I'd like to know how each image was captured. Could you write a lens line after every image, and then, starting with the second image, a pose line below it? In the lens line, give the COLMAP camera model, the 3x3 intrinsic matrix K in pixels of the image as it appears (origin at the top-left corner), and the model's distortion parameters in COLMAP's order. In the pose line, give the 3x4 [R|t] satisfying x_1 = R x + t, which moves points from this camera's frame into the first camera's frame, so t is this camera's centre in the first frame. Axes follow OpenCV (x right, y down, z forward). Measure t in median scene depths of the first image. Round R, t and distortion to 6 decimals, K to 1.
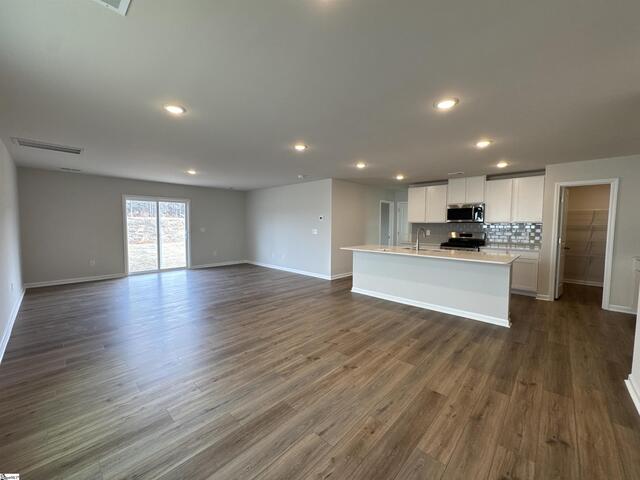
lens RADIAL K [[258.6, 0, 322.7], [0, 258.6, 239.1], [0, 0, 1]] dist [0.001737, -0.000079]
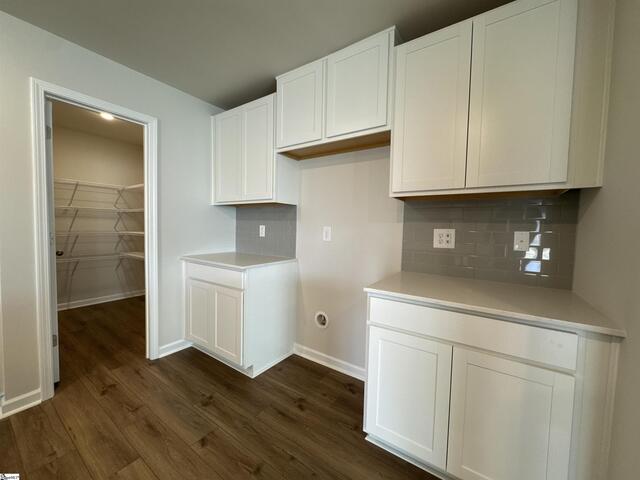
lens RADIAL K [[258.6, 0, 318.7], [0, 258.6, 239.4], [0, 0, 1]] dist [0.001737, -0.000079]
pose [[-0.138246, -0.061934, 0.988459, 0.469588], [0.030337, 0.997310, 0.066732, -0.005752], [-0.989933, 0.039213, -0.135996, 0.652984]]
